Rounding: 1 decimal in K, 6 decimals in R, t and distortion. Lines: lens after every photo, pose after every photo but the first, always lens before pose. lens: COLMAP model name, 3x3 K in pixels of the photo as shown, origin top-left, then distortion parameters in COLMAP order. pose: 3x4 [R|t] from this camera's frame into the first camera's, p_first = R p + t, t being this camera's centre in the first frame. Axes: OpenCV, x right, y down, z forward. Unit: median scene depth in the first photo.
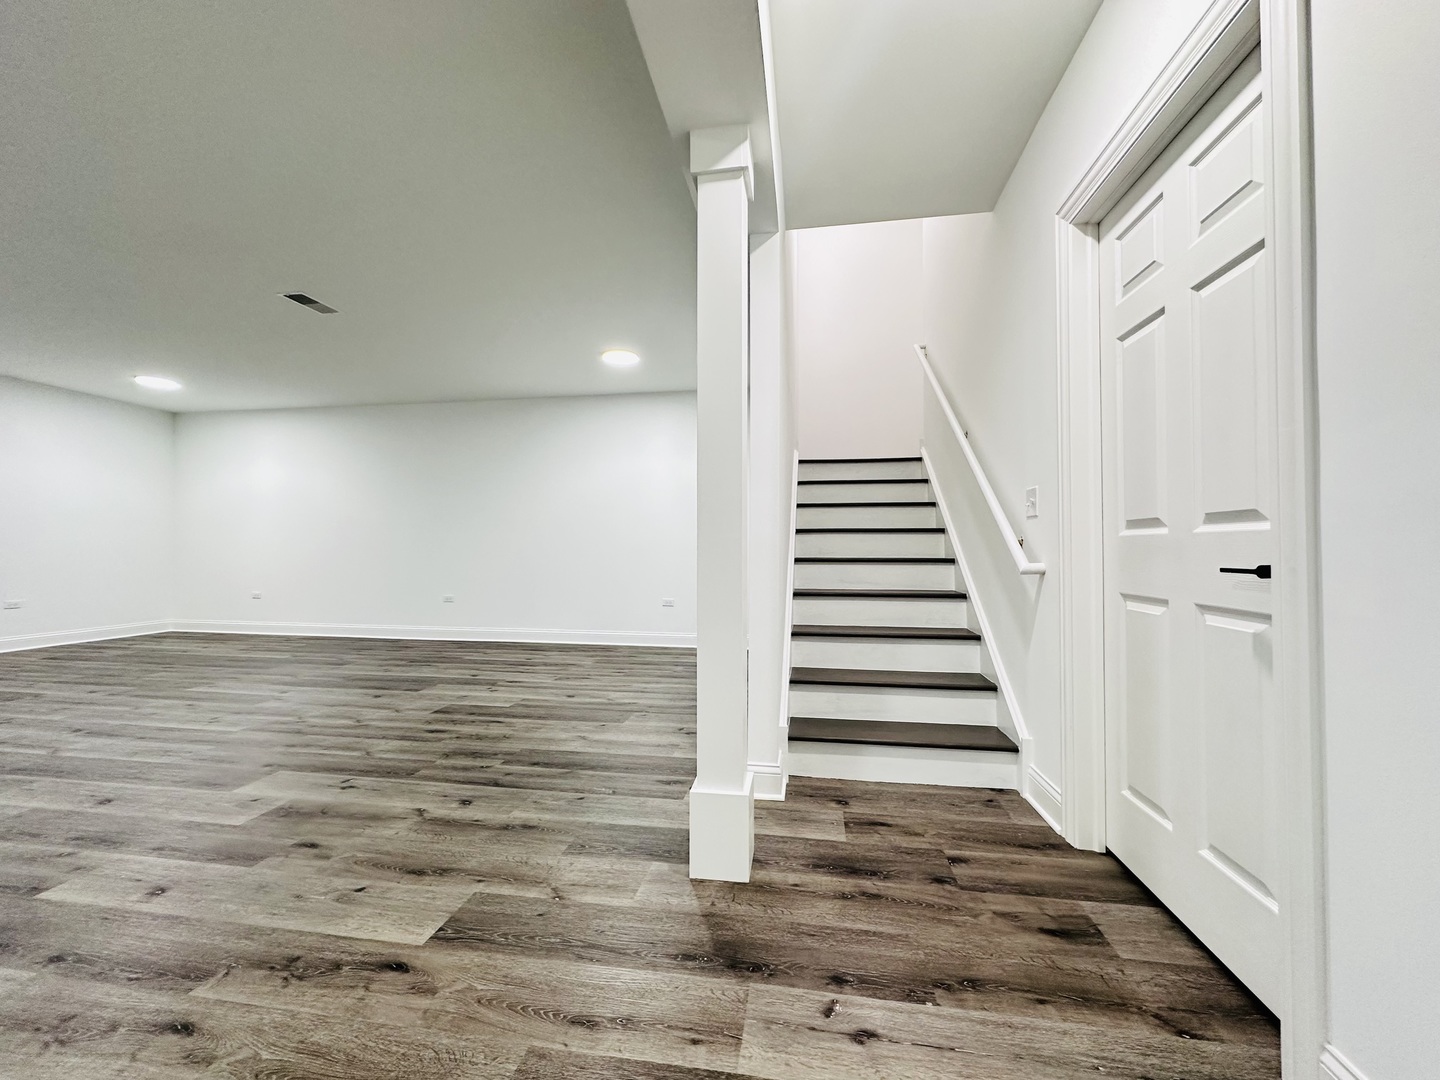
lens RADIAL K [[575.8, 0, 716.9], [0, 575.8, 537.9], [0, 0, 1]] dist [0.001681, -0.000338]
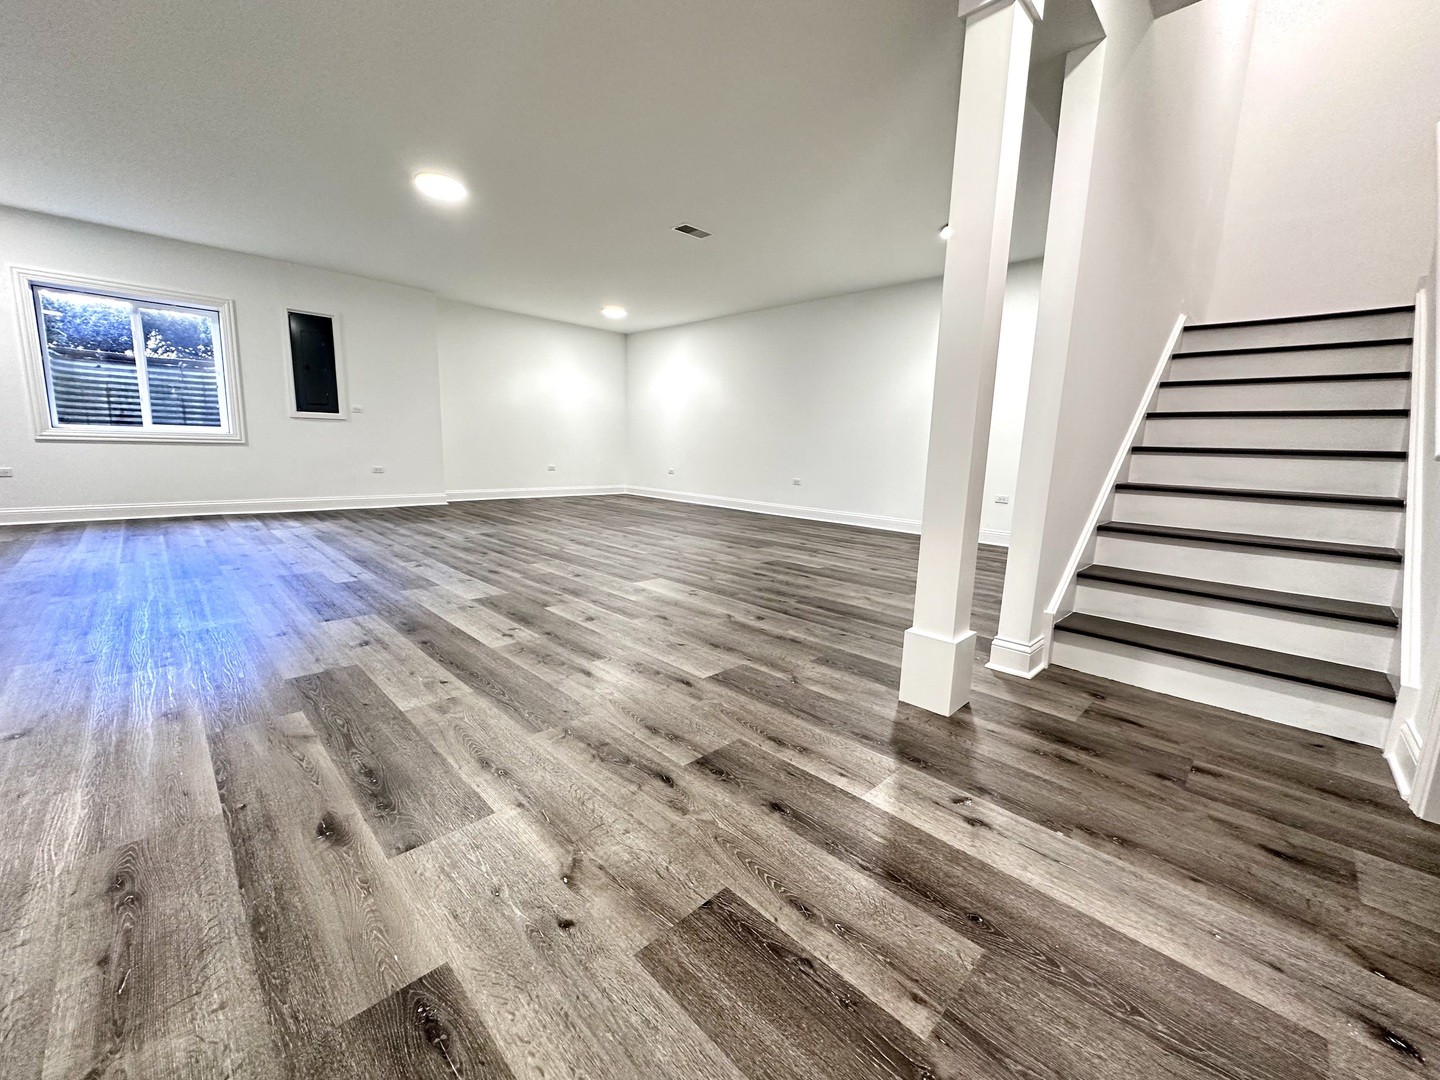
lens RADIAL K [[575.8, 0, 722.2], [0, 575.8, 539.7], [0, 0, 1]] dist [0.001681, -0.000338]
pose [[0.815420, 0.116338, -0.567058, 0.240791], [-0.016524, 0.983875, 0.178091, 0.047197], [0.578634, -0.135849, 0.804194, -0.103324]]
